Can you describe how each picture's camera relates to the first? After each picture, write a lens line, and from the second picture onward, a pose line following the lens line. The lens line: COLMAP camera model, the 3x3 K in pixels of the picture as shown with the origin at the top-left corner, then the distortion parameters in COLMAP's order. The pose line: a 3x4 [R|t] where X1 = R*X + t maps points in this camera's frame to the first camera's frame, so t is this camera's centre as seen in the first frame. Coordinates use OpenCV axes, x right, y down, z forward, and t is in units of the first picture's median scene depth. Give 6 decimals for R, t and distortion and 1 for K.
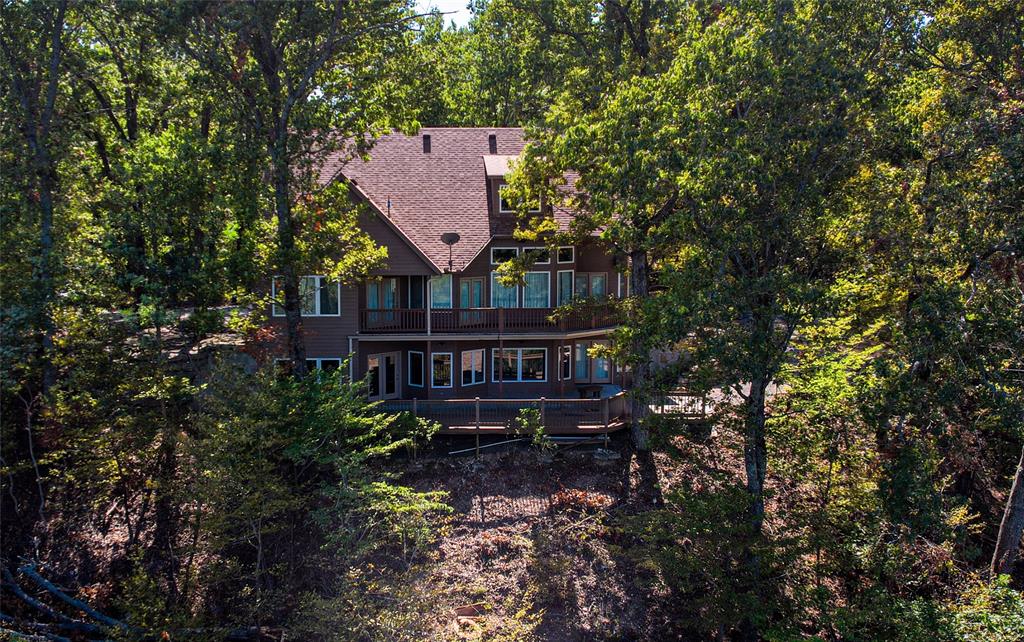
lens RADIAL K [[657.0, 0, 512.0], [0, 657.0, 321.0], [0, 0, 1]] dist [0.000448, 0.000094]
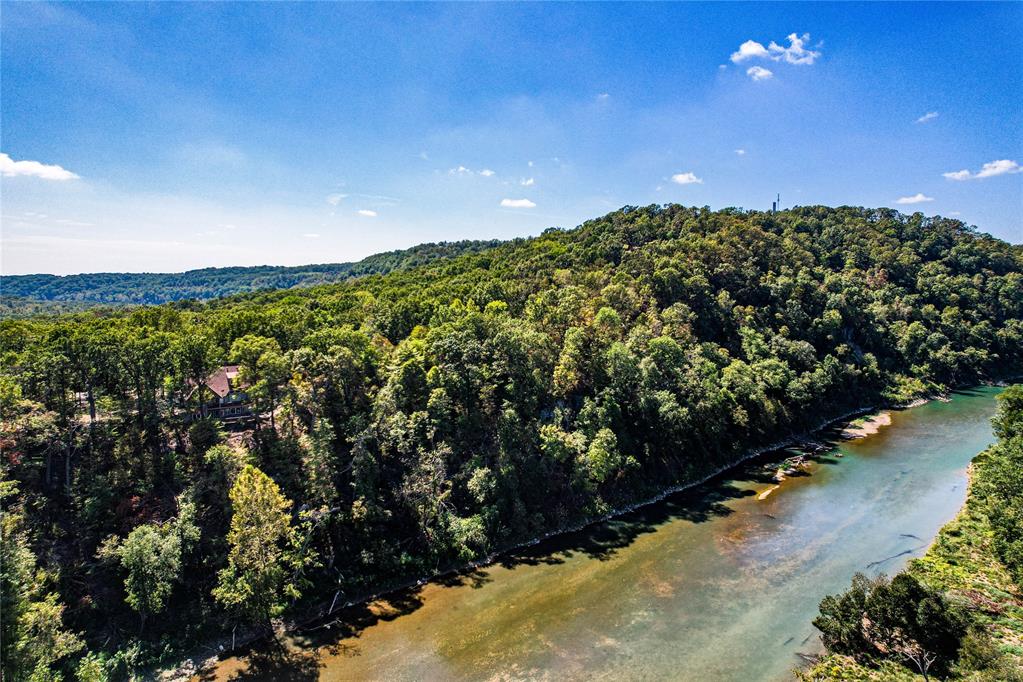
lens RADIAL K [[651.4, 0, 511.5], [0, 651.4, 341.0], [0, 0, 1]] dist [-0.069182, 0.056549]
pose [[0.854201, -0.040333, 0.518377, -0.884269], [0.004476, 0.997520, 0.070238, -0.998273], [-0.519924, -0.057677, 0.852263, -5.395025]]
